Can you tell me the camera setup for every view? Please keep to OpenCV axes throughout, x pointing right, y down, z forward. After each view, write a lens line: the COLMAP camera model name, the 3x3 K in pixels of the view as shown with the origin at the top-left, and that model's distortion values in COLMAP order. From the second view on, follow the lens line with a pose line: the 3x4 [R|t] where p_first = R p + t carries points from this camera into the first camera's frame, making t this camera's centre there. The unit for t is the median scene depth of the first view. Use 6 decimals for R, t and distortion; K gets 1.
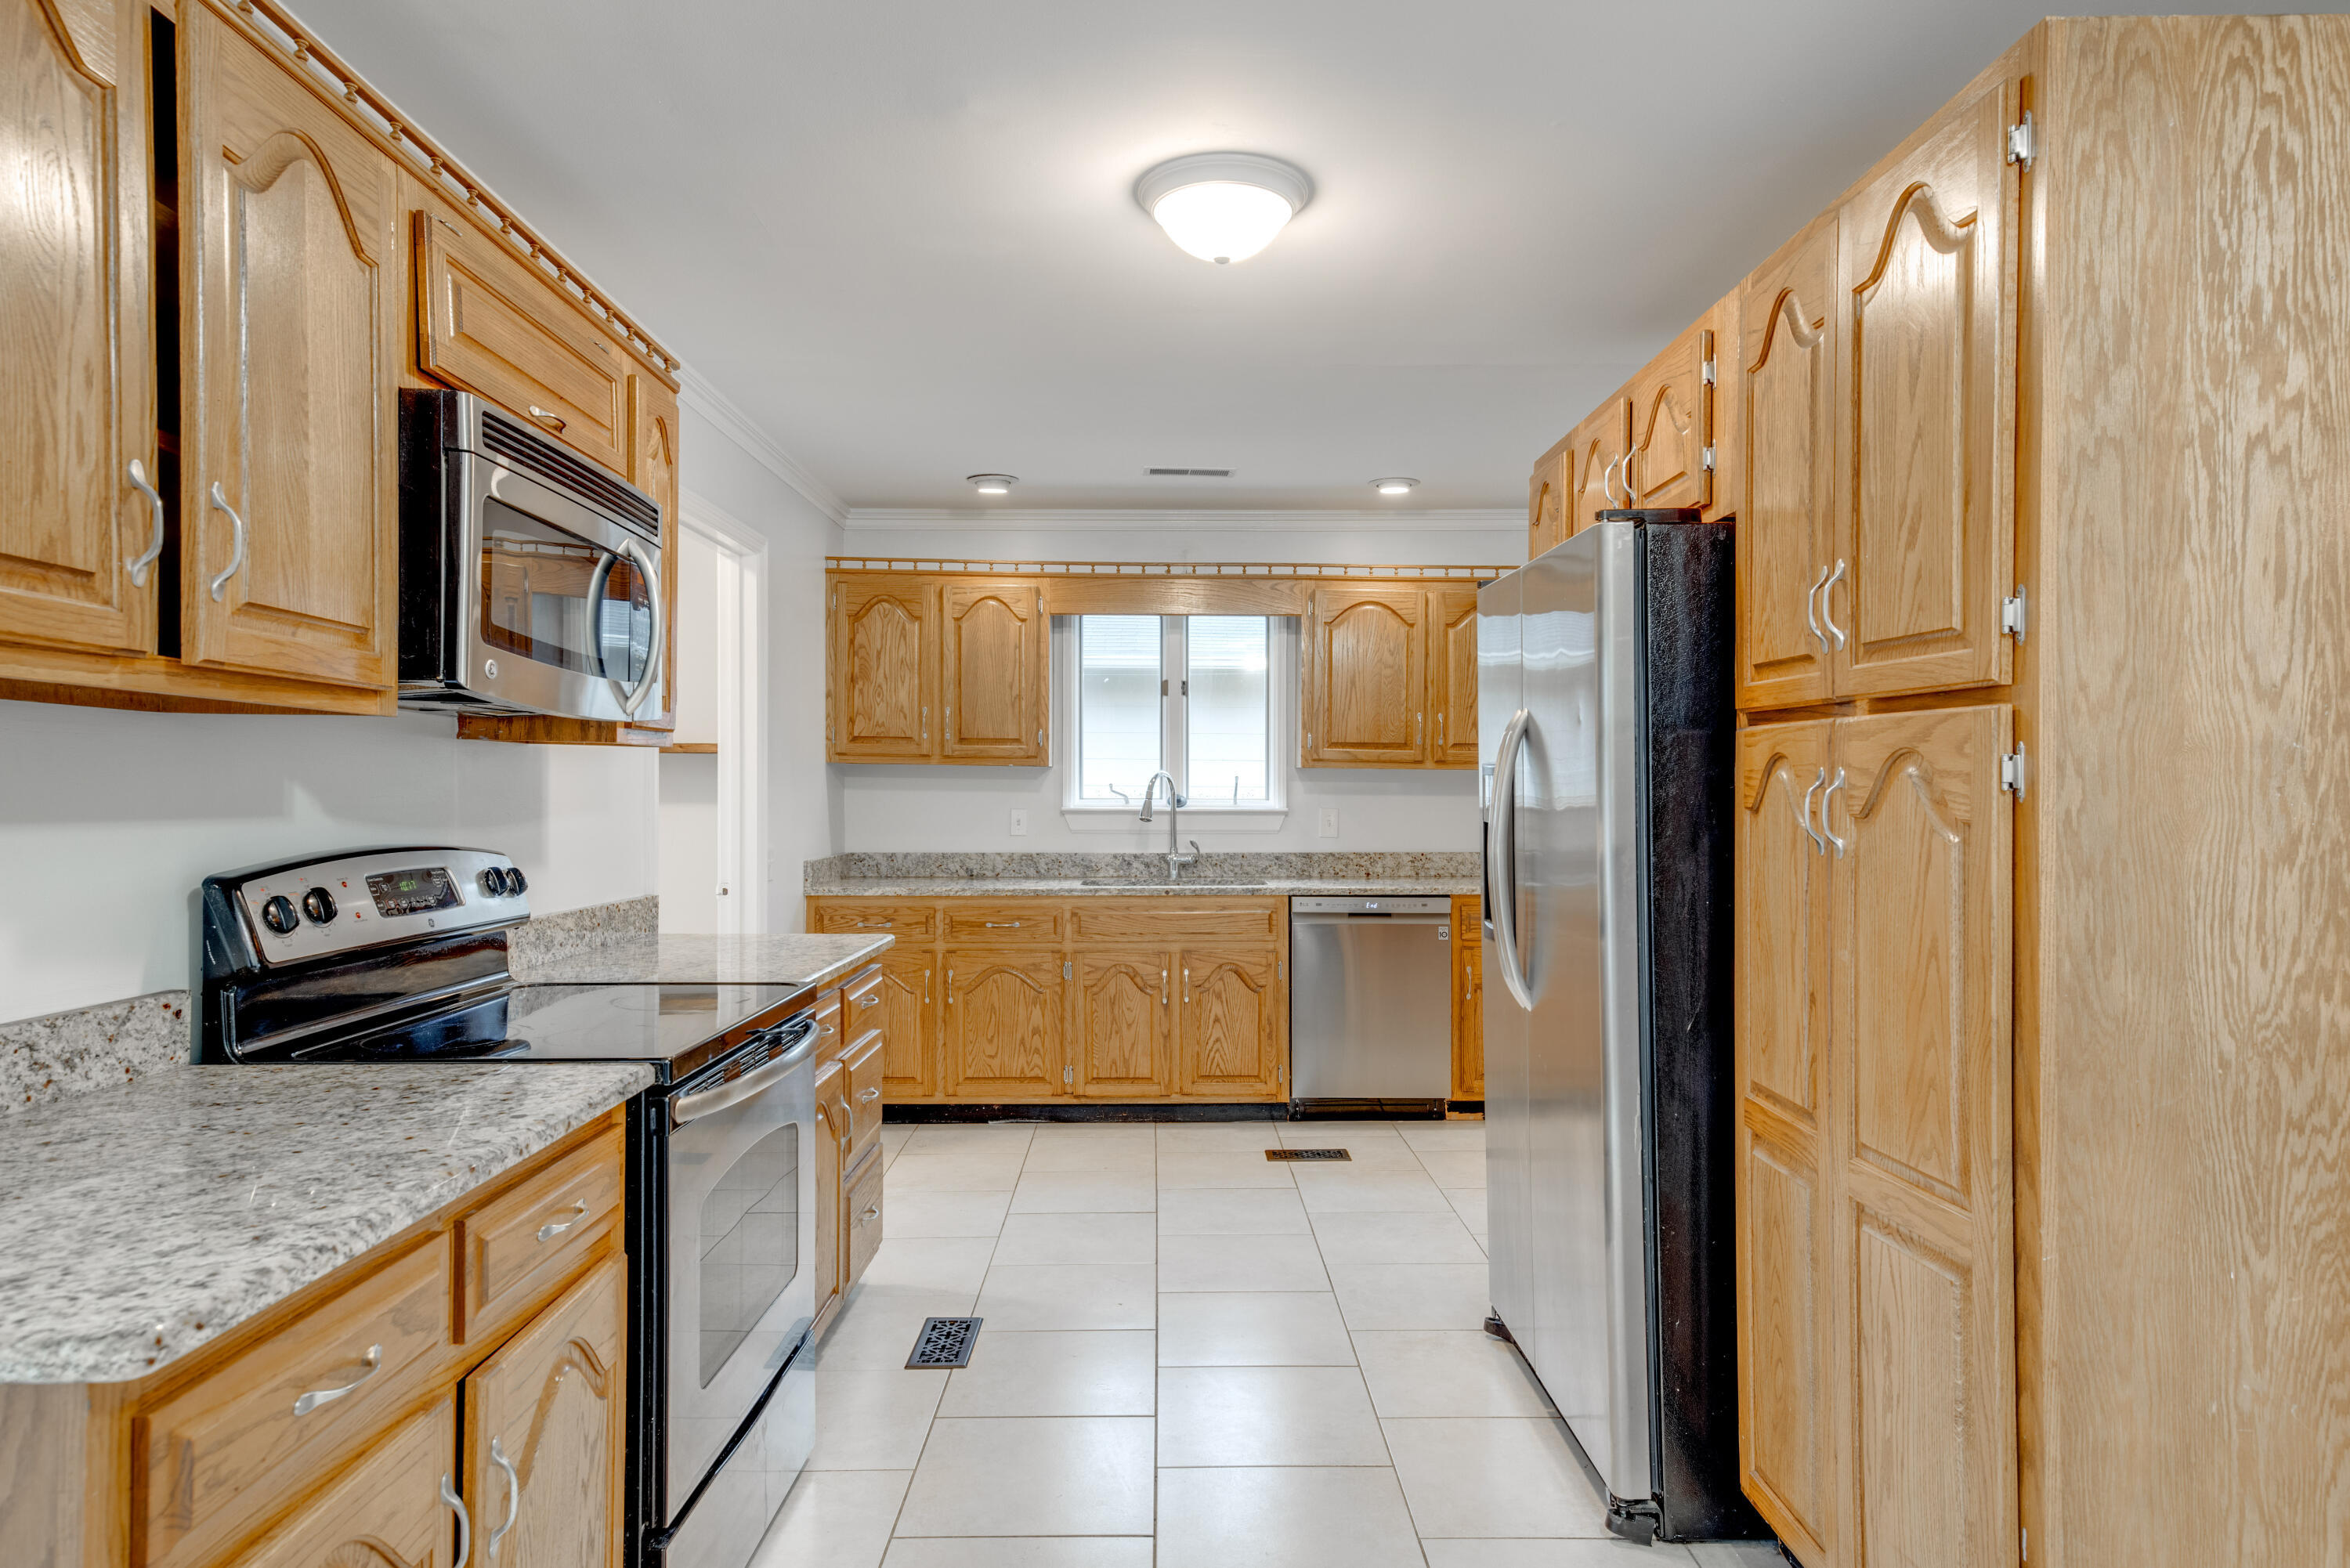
lens RADIAL K [[1390.0, 0, 1182.1], [0, 1390.0, 783.5], [0, 0, 1]] dist [0.039412, -0.002739]
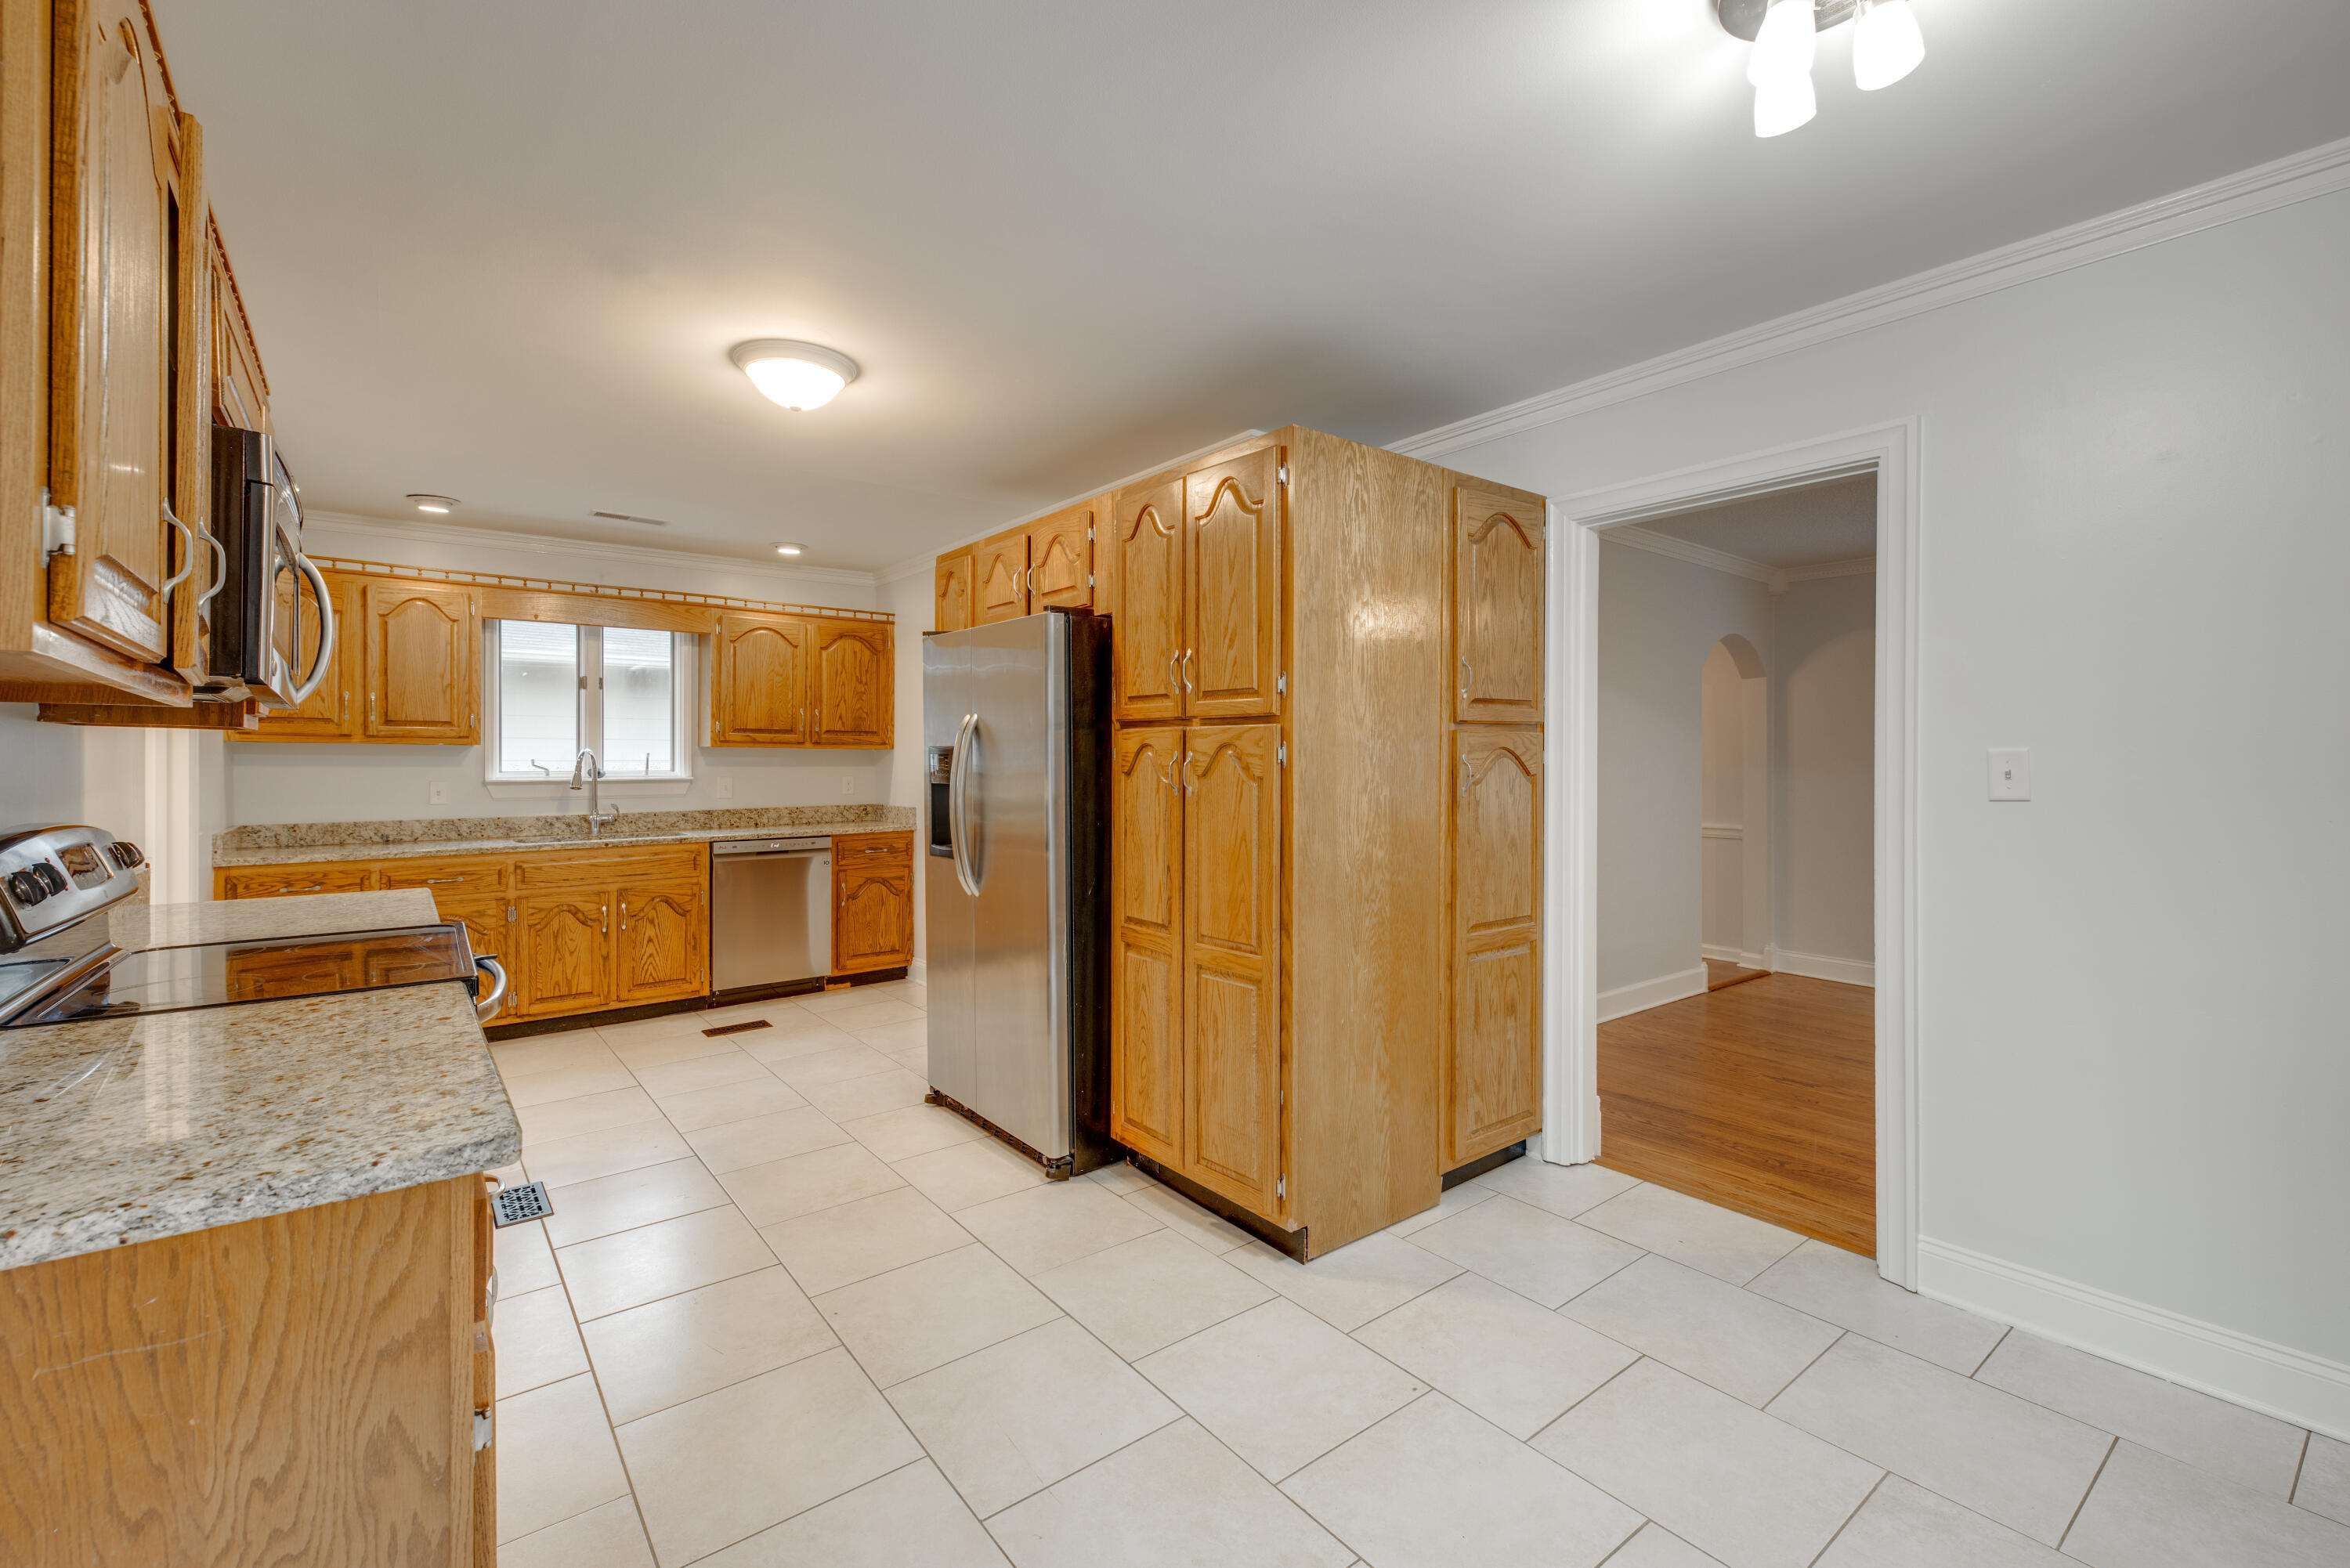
lens RADIAL K [[1002.3, 0, 1174.1], [0, 1002.3, 758.3], [0, 0, 1]] dist [0.013967, -0.000175]
pose [[0.798052, -0.003992, 0.602576, -0.151882], [0.002767, 0.999992, 0.002961, -0.002187], [-0.602582, -0.000696, 0.798056, -0.050148]]
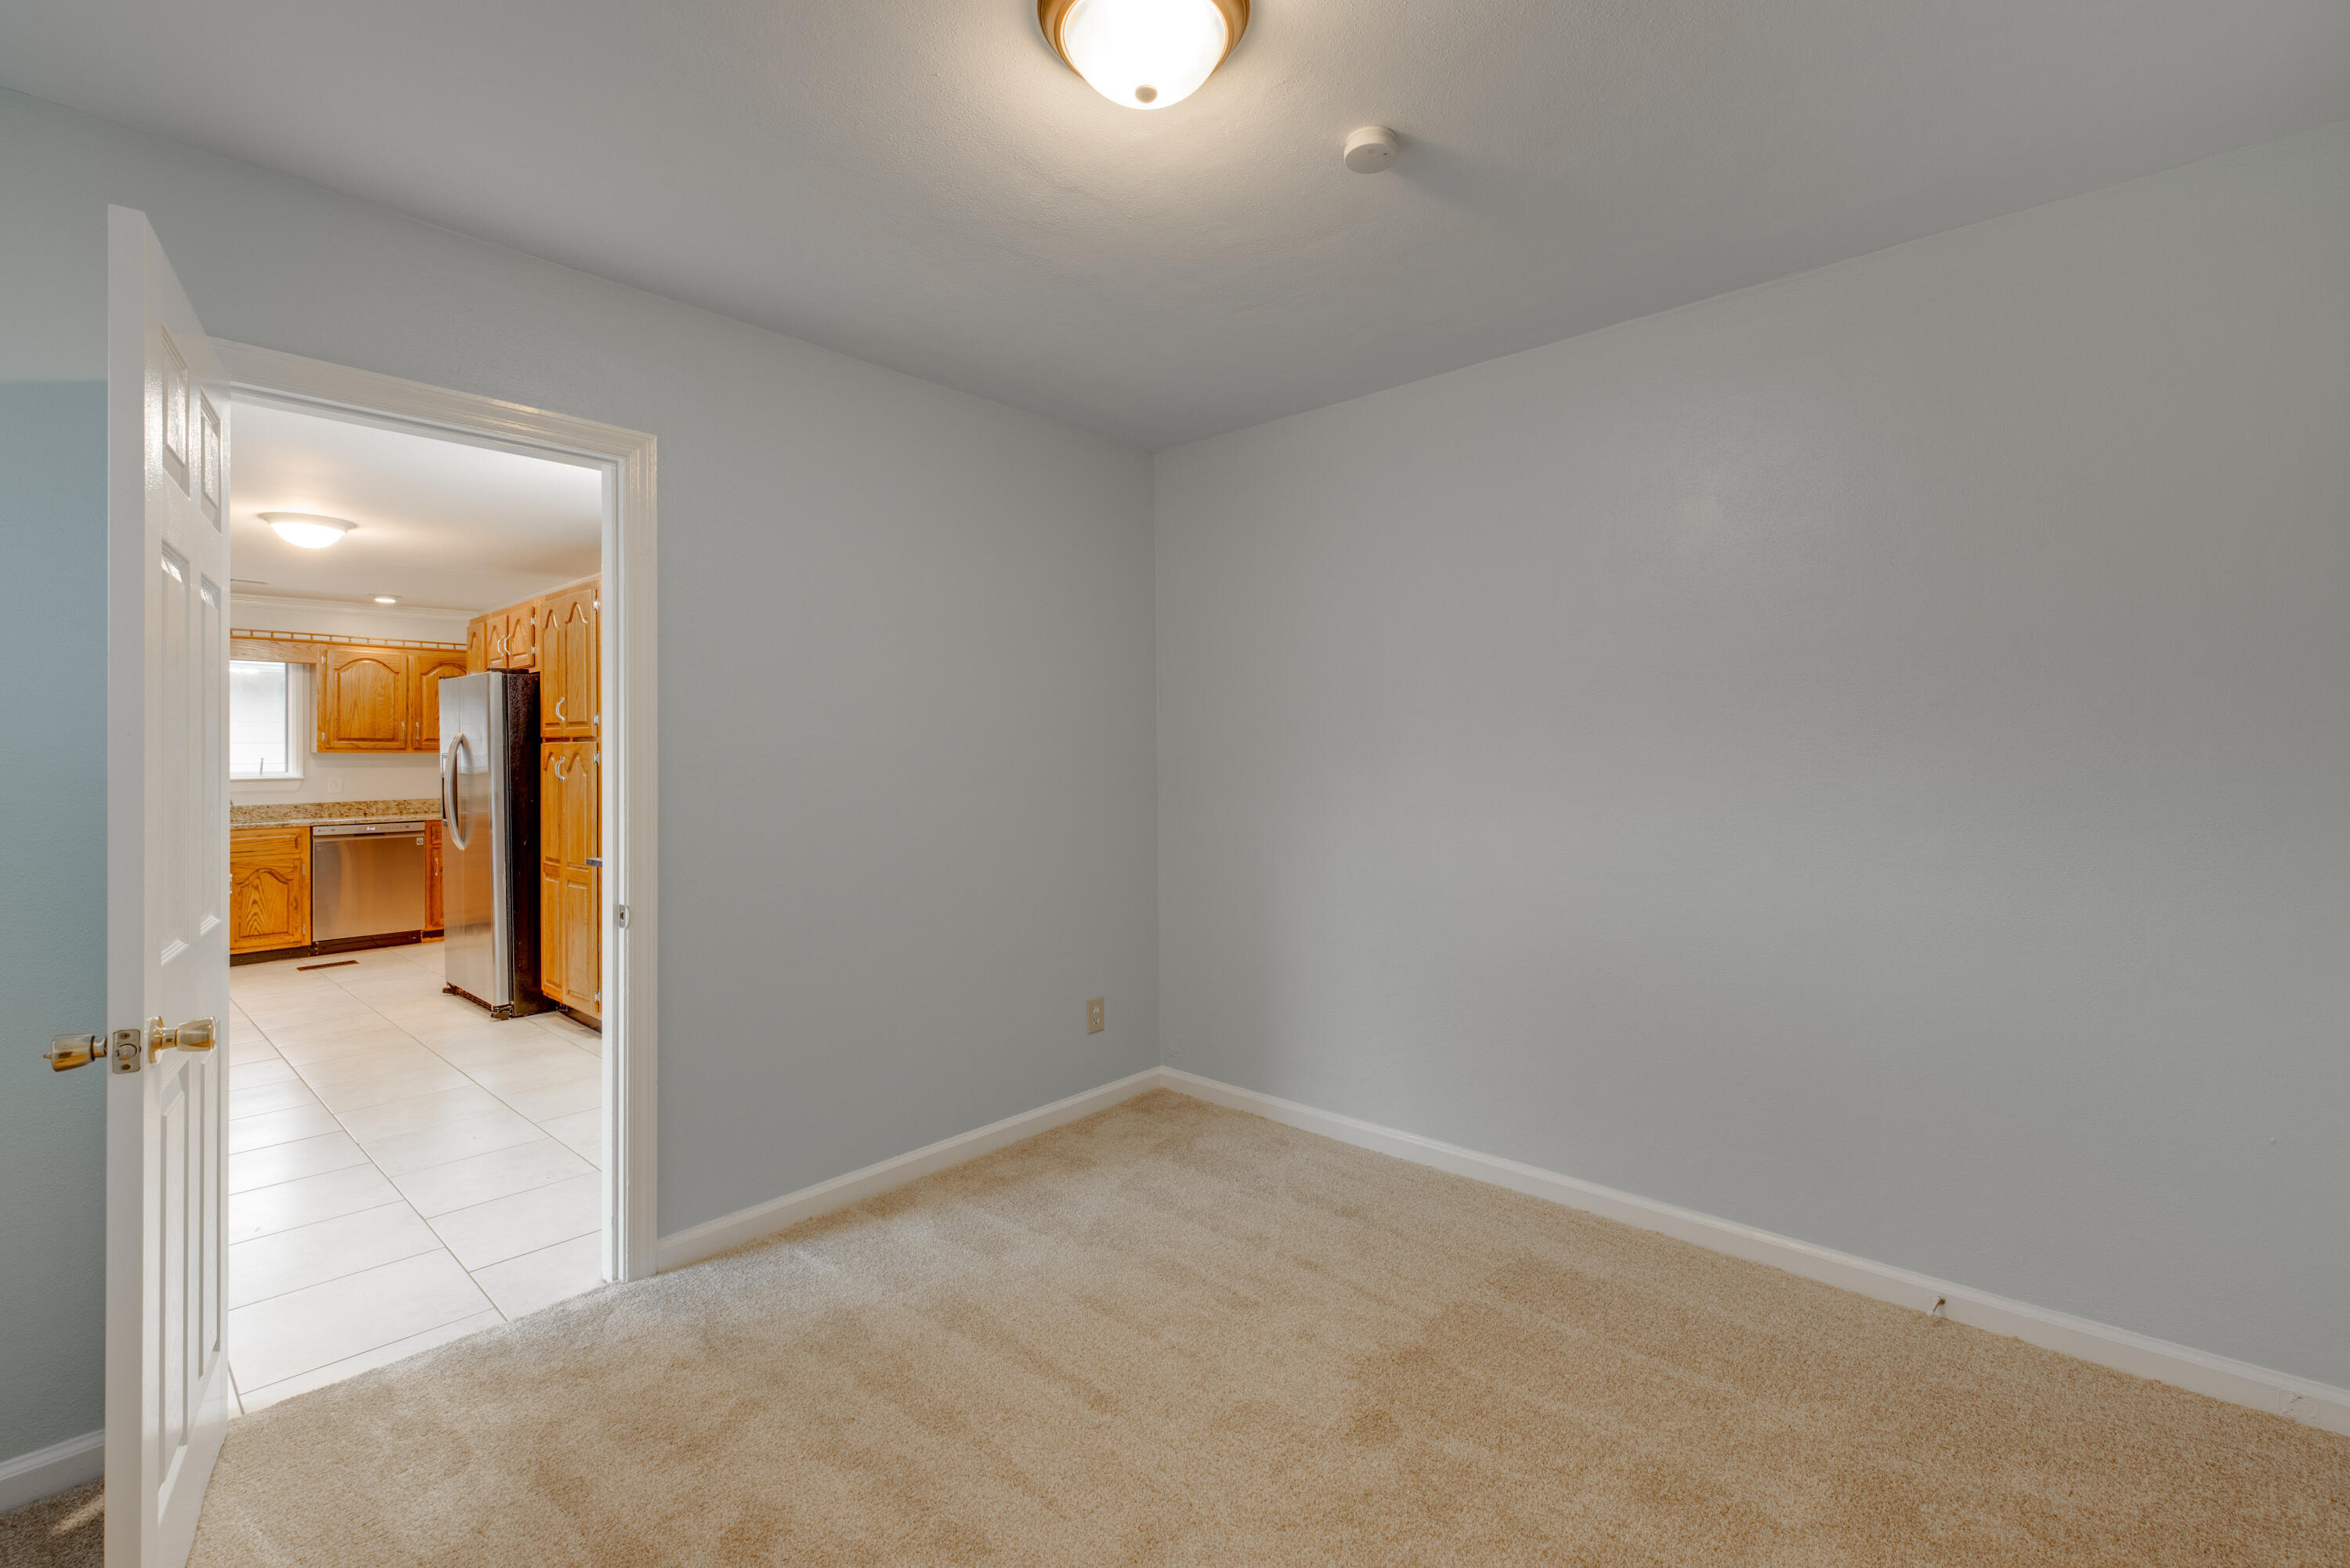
lens RADIAL K [[1012.0, 0, 1177.0], [0, 1012.0, 753.2], [0, 0, 1]] dist [0.013107, -0.004598]
pose [[0.675079, -0.003481, 0.737738, -0.132710], [0.006141, 0.999981, -0.000902, -0.003034], [-0.737720, 0.005139, 0.675087, -0.666094]]
